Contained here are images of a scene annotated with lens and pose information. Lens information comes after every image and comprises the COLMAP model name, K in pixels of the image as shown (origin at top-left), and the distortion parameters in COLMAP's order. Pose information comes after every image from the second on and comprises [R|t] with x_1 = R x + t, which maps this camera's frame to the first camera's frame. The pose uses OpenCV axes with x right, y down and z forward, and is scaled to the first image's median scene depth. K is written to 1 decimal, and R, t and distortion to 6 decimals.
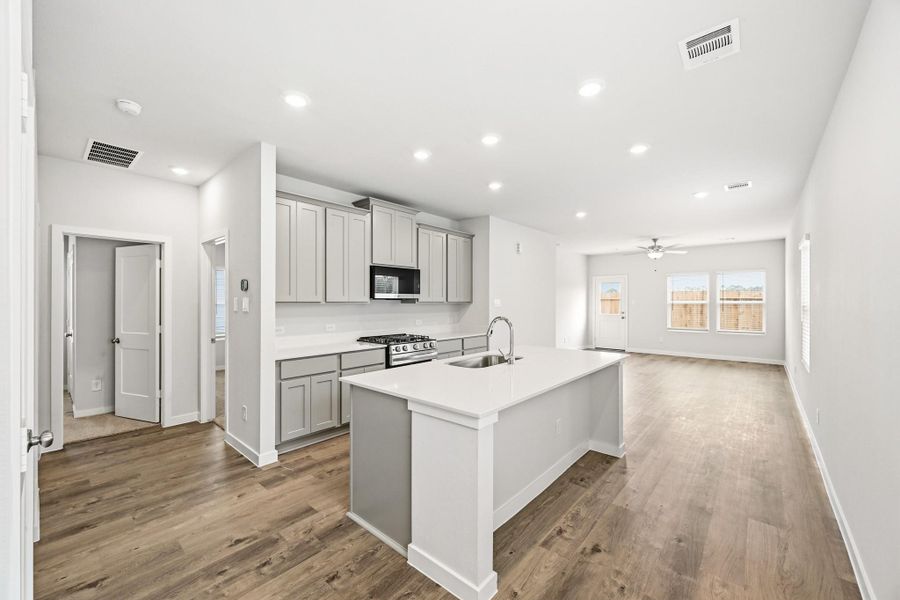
lens RADIAL K [[353.6, 0, 451.4], [0, 353.6, 302.1], [0, 0, 1]] dist [-0.000583, 0.000169]
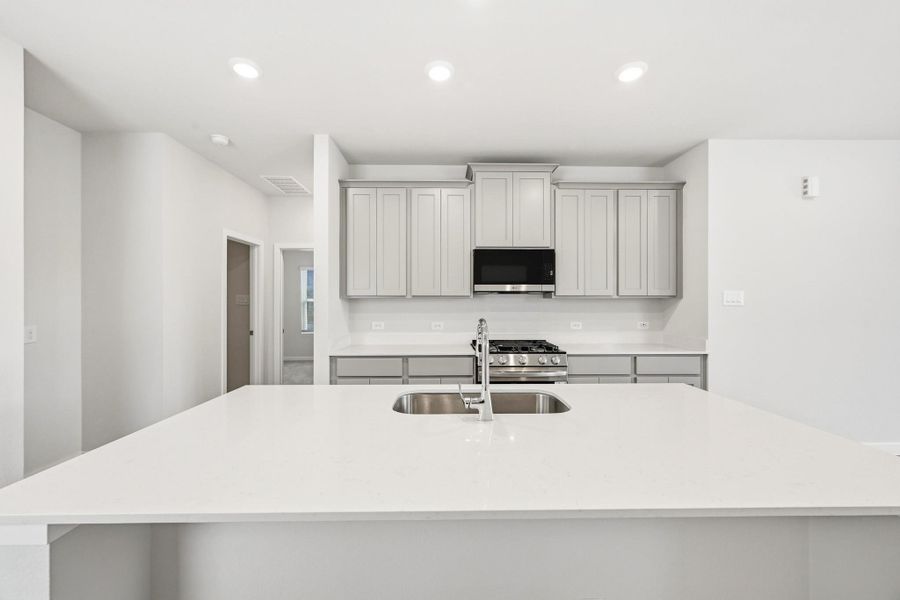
lens RADIAL K [[353.6, 0, 455.0], [0, 353.6, 301.9], [0, 0, 1]] dist [-0.000583, 0.000169]
pose [[0.674761, 0.003410, -0.738029, 0.290504], [0.000390, 0.999988, 0.004977, 0.007832], [0.738036, -0.003646, 0.674751, 0.386107]]
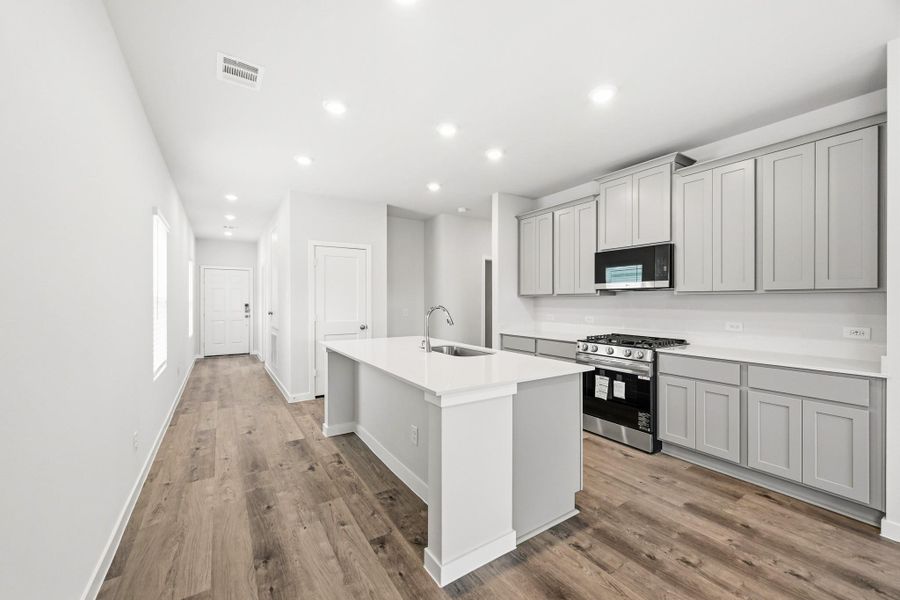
lens RADIAL K [[353.6, 0, 453.2], [0, 353.6, 300.4], [0, 0, 1]] dist [-0.000583, 0.000169]
pose [[-0.265419, 0.000732, -0.964133, 0.654043], [0.001018, 0.999999, 0.000479, 0.014676], [0.964133, -0.000855, -0.265419, 0.778068]]
